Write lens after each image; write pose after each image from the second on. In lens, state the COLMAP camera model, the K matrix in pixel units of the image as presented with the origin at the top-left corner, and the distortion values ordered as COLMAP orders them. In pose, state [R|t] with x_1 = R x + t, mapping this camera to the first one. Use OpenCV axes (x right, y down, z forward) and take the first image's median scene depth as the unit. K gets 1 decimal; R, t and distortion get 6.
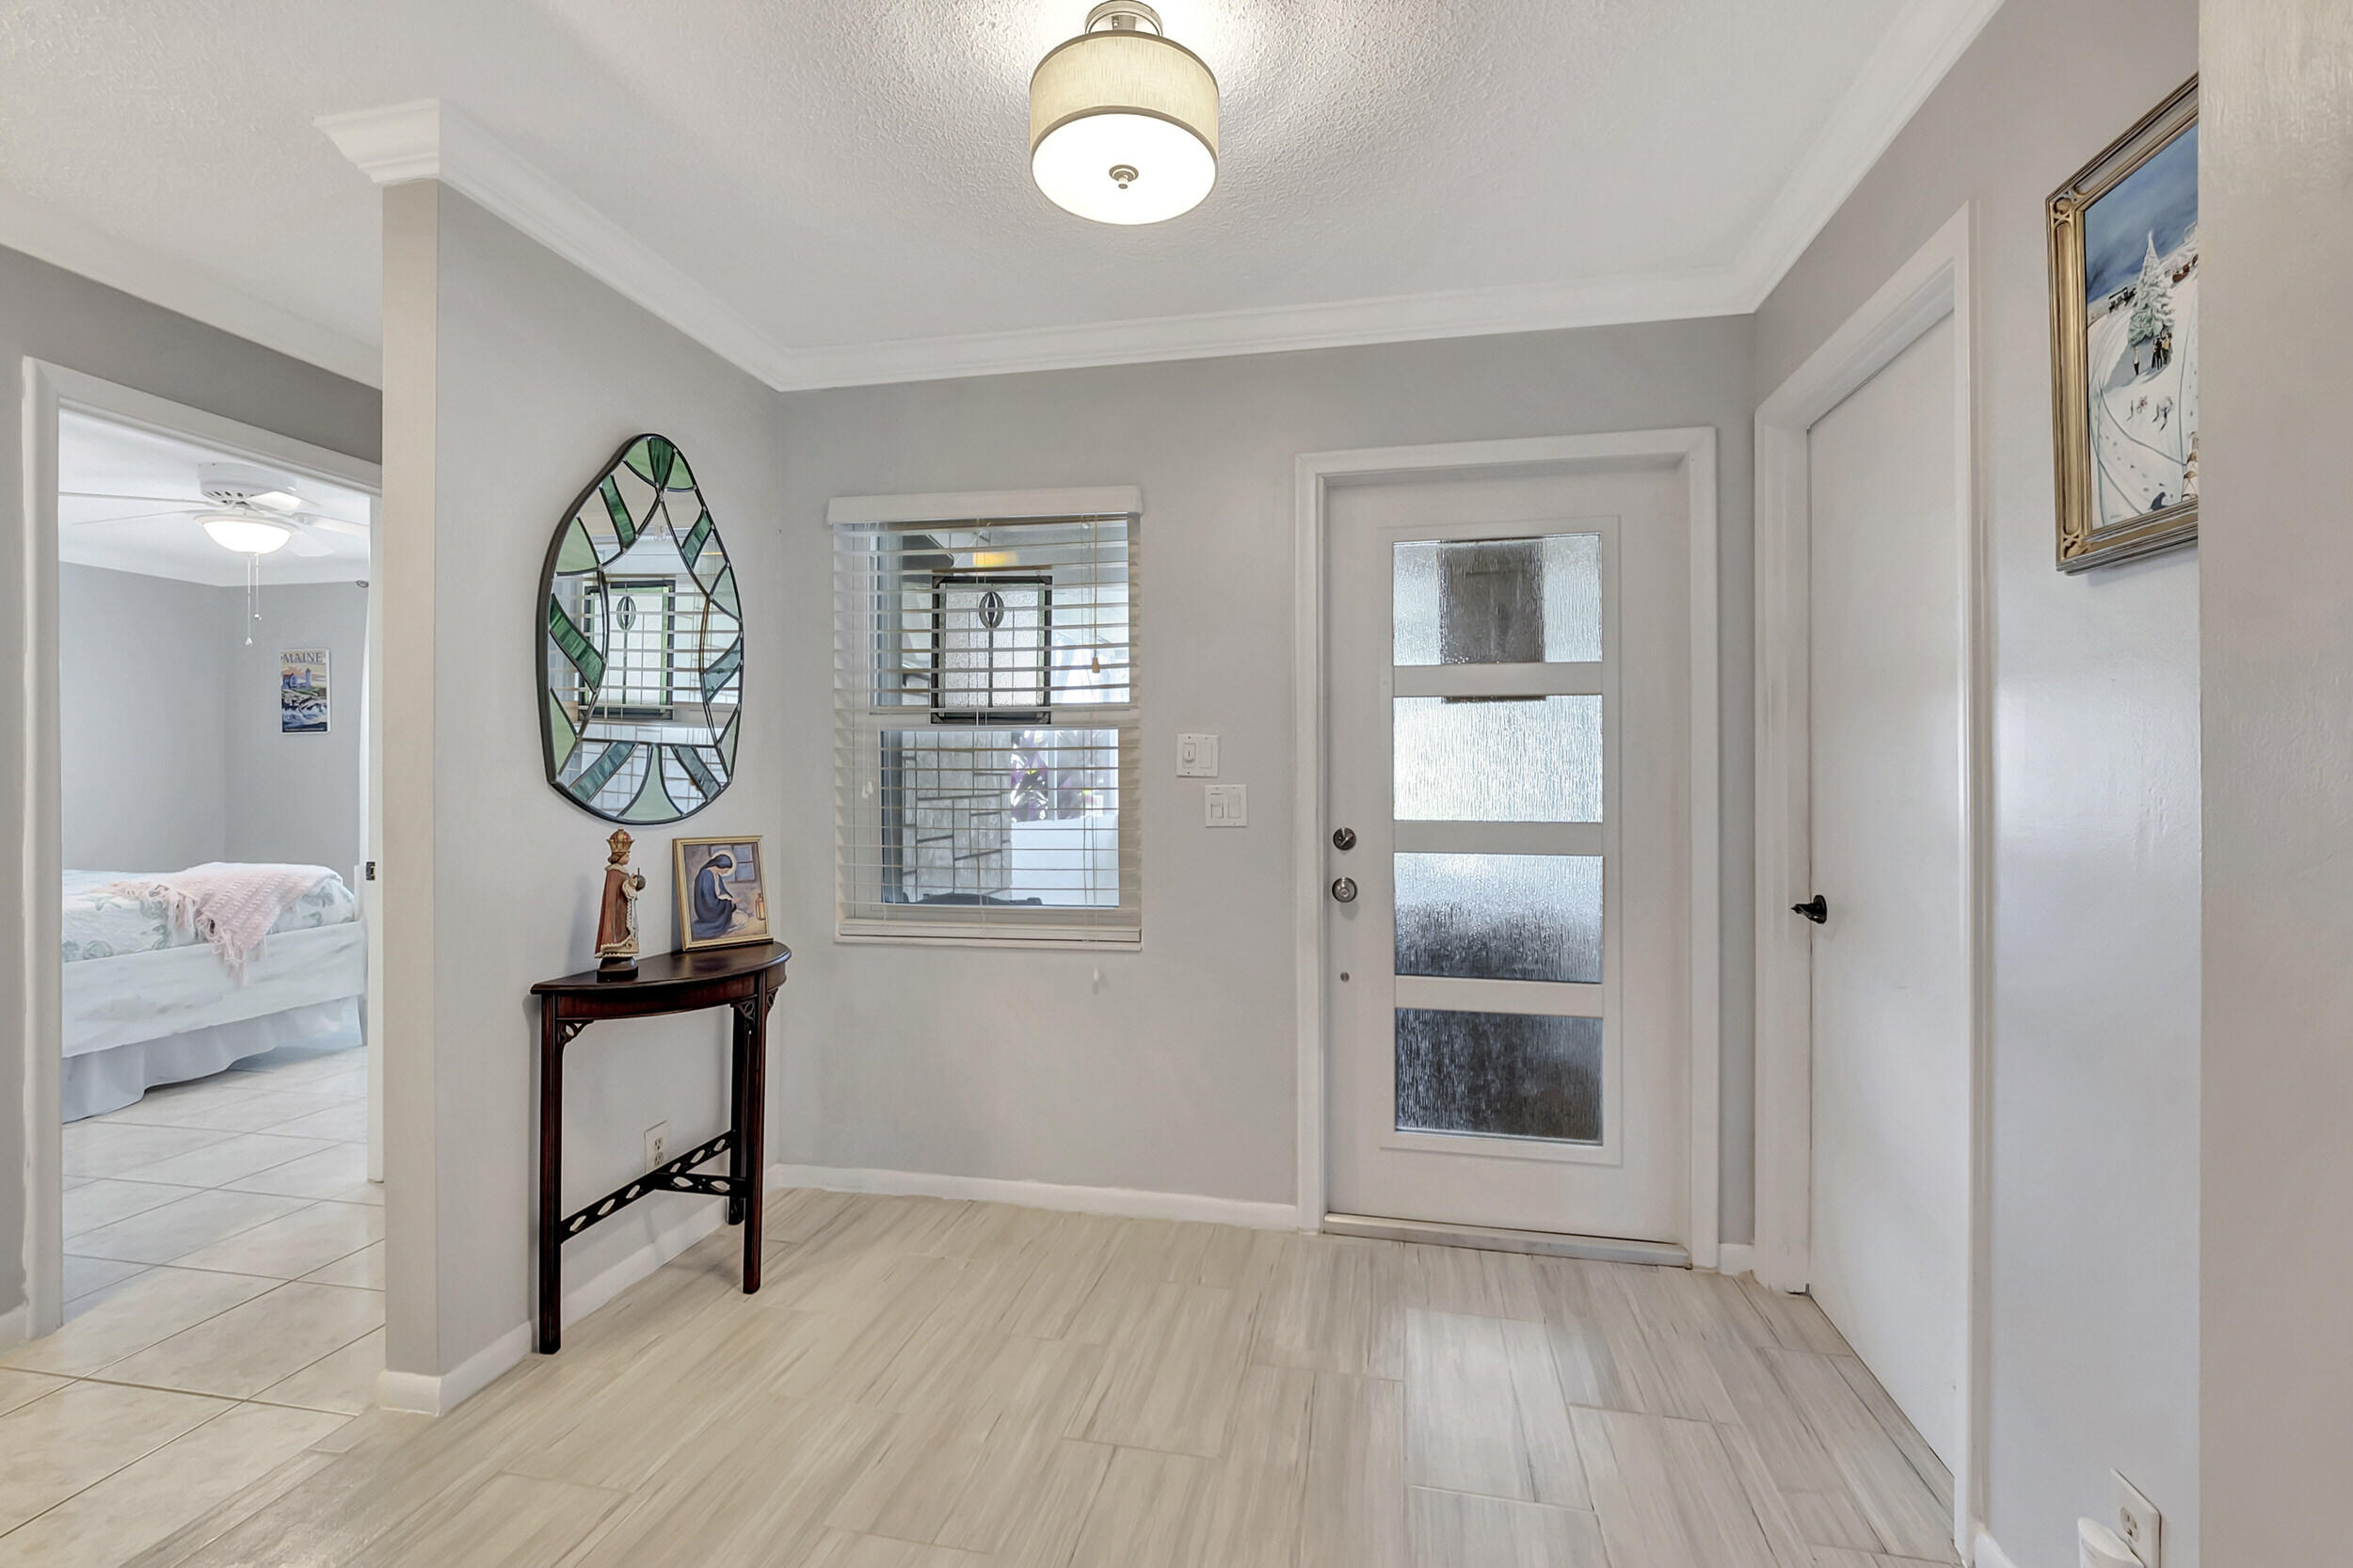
lens RADIAL K [[1056.6, 0, 1169.8], [0, 1056.6, 765.2], [0, 0, 1]] dist [0.008423, 0.000161]
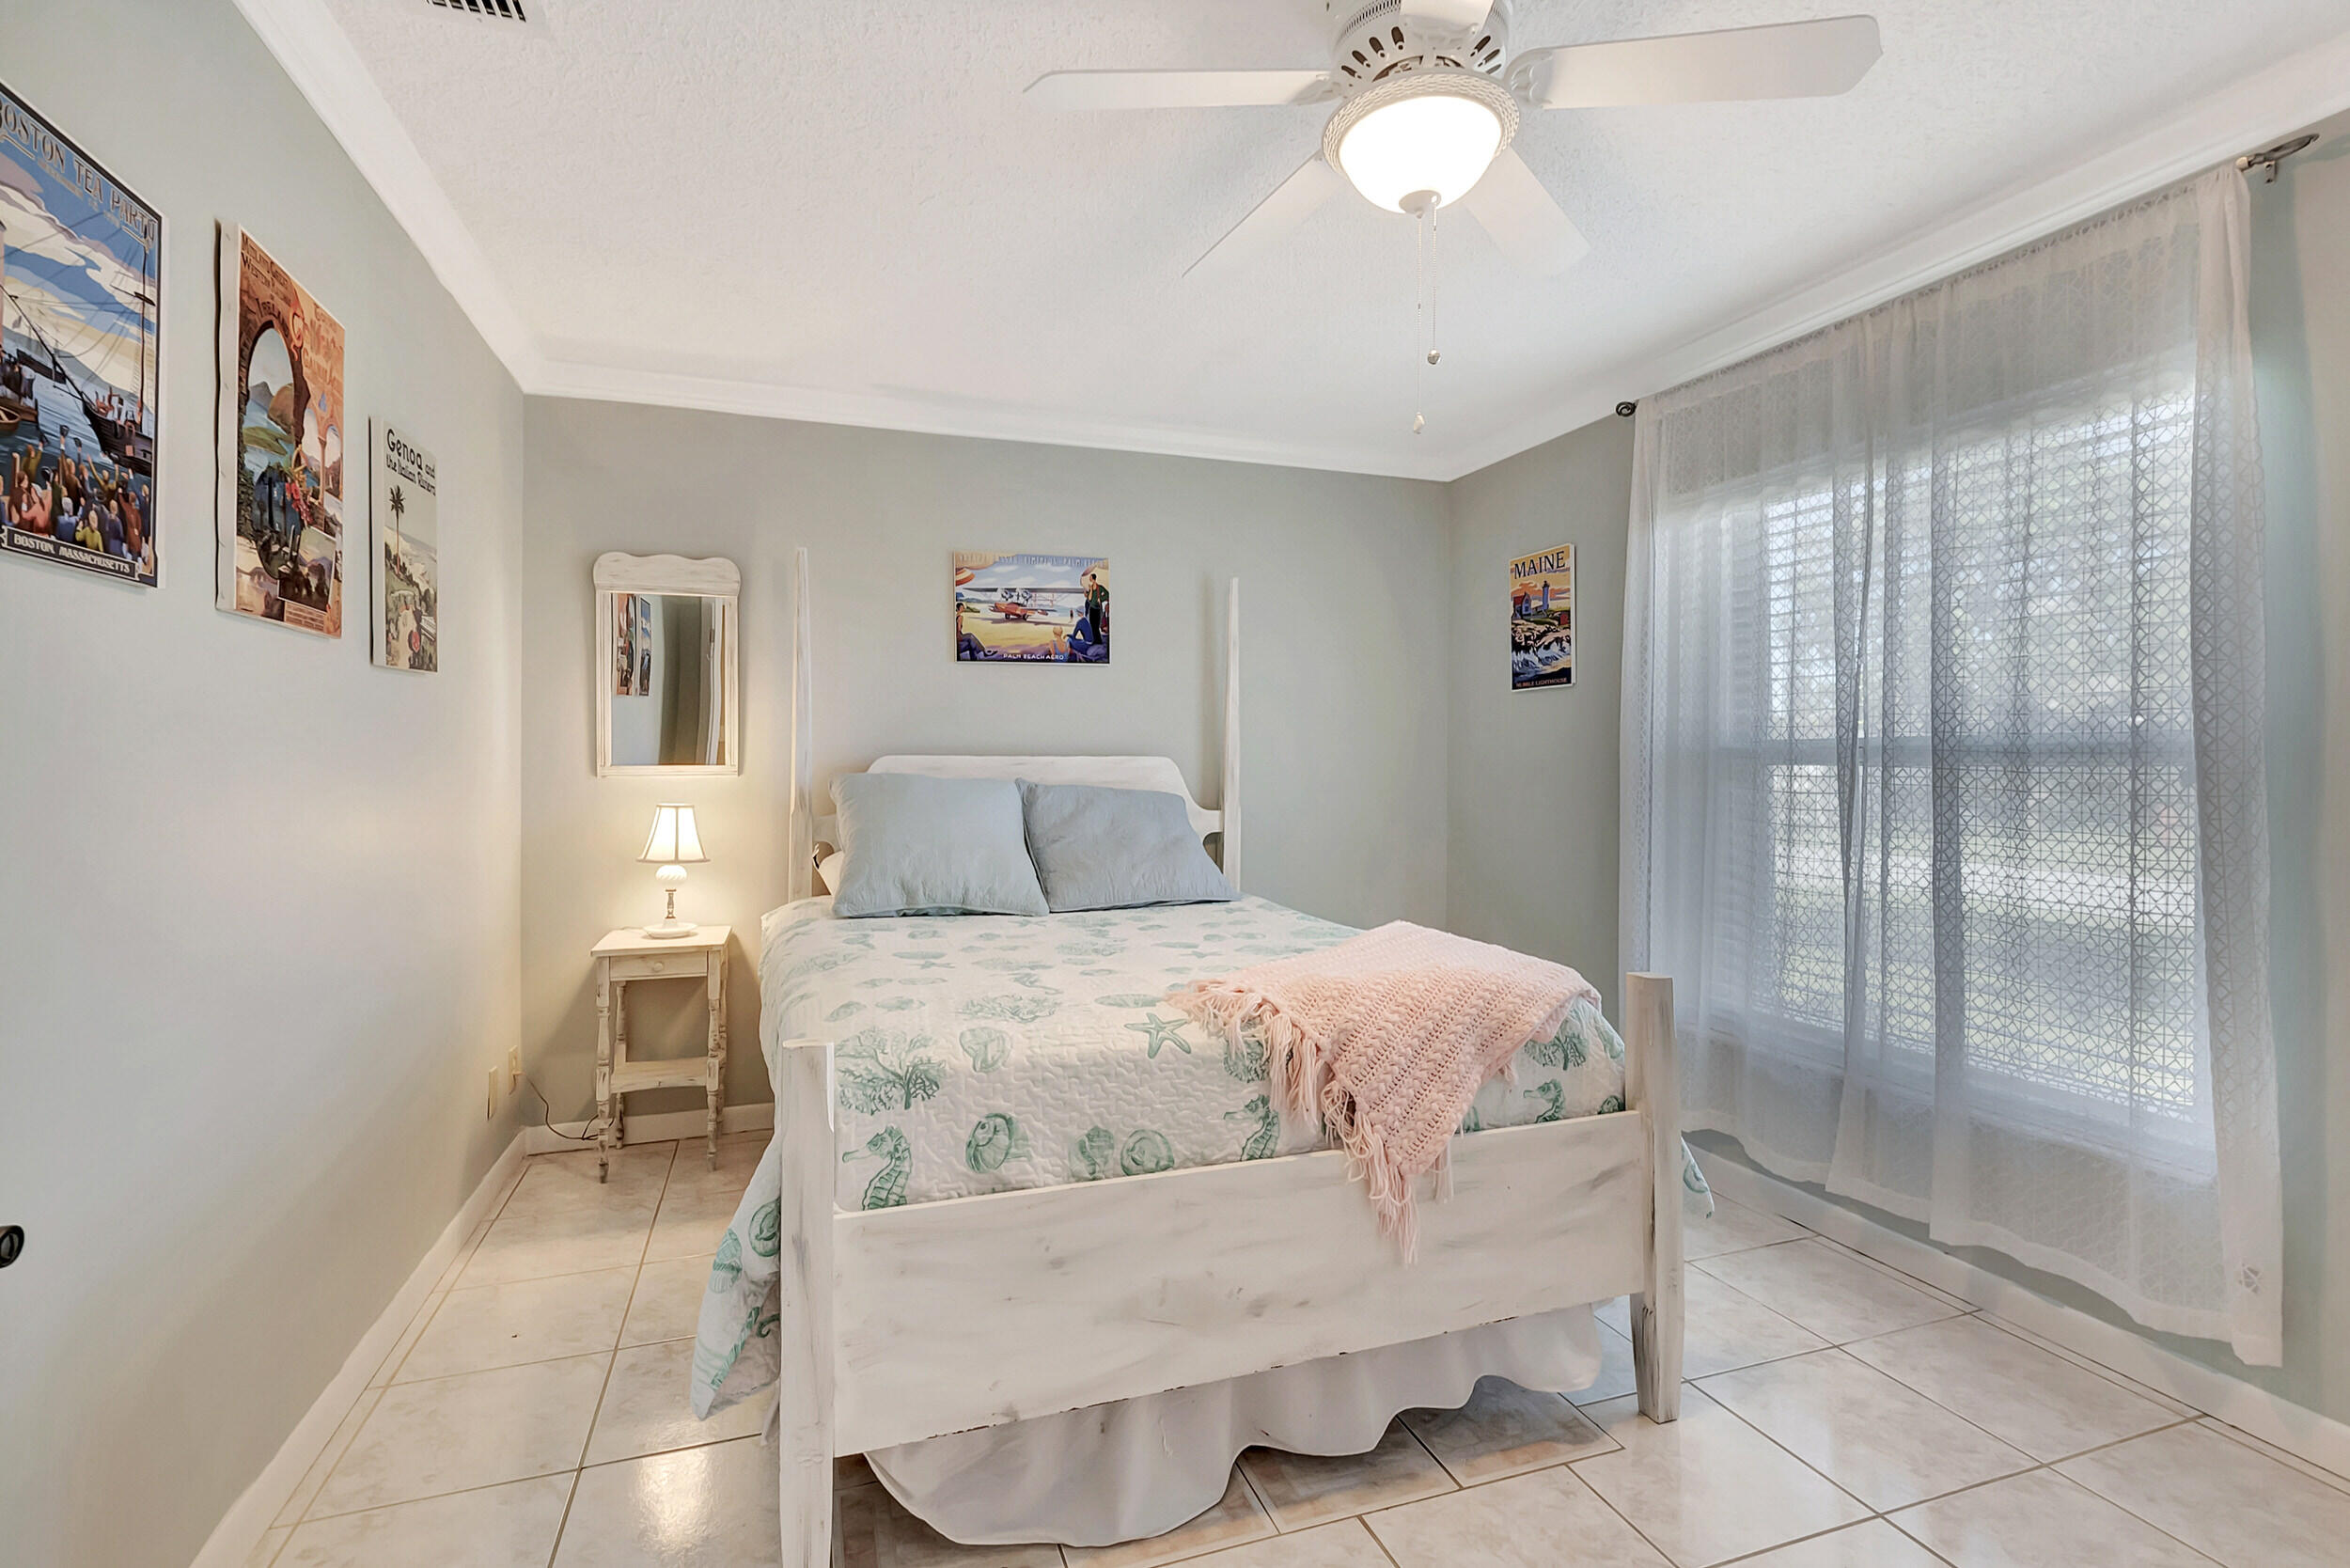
lens RADIAL K [[1081.2, 0, 1180.7], [0, 1081.2, 748.3], [0, 0, 1]] dist [0.012752, -0.000194]
pose [[0.528510, 0.003224, -0.848921, -0.394744], [-0.003409, 0.999993, 0.001675, 0.004194], [0.848920, 0.002008, 0.528518, 0.495153]]
